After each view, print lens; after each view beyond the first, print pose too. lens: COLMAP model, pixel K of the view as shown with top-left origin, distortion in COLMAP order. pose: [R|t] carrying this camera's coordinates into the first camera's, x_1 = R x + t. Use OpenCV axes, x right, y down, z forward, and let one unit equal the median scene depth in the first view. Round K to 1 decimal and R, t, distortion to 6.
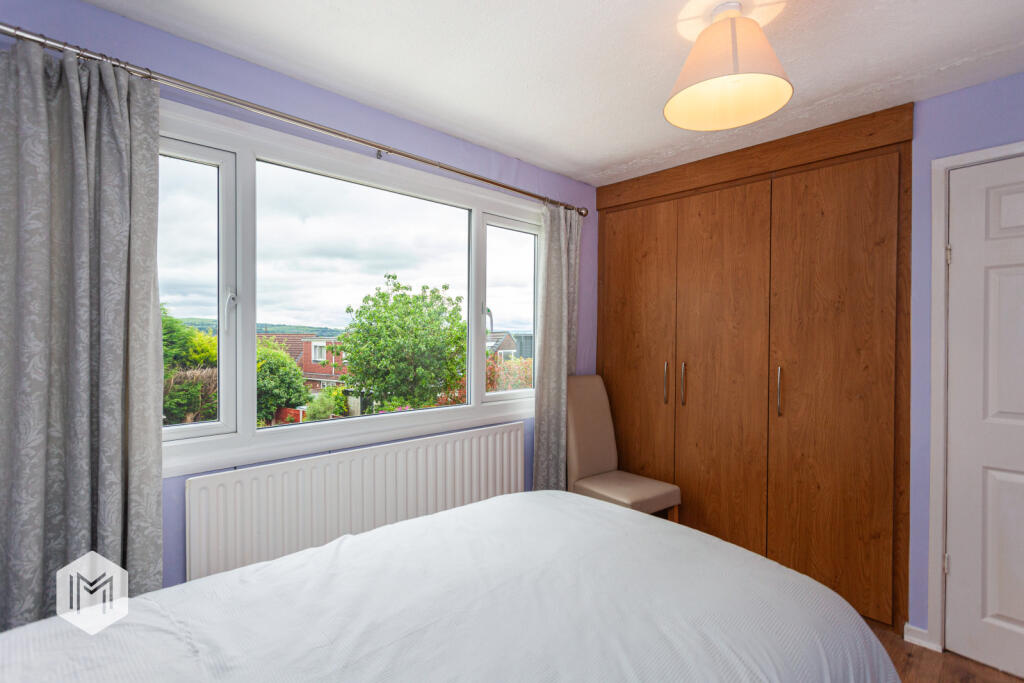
lens RADIAL K [[480.5, 0, 504.8], [0, 480.5, 340.1], [0, 0, 1]] dist [0.002735, 0.003318]
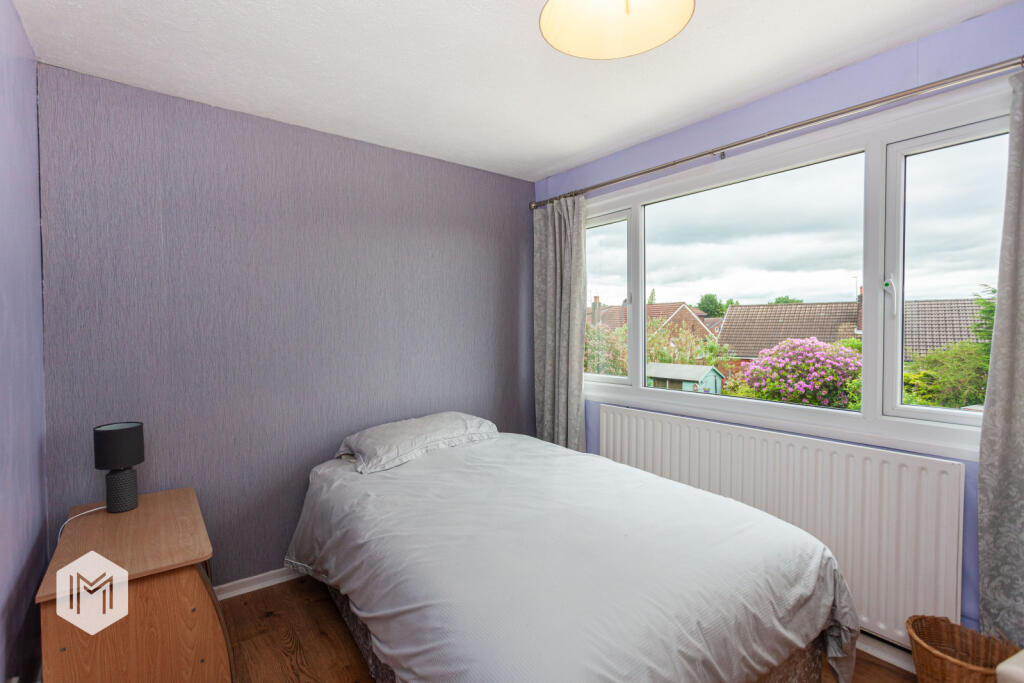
lens RADIAL K [[480.5, 0, 508.8], [0, 480.5, 340.2], [0, 0, 1]] dist [0.002735, 0.003318]
pose [[-0.090155, 0.026154, -0.995584, 0.940160], [-0.002070, 0.999648, 0.026449, 0.001264], [0.995926, 0.004445, -0.090070, 0.670625]]
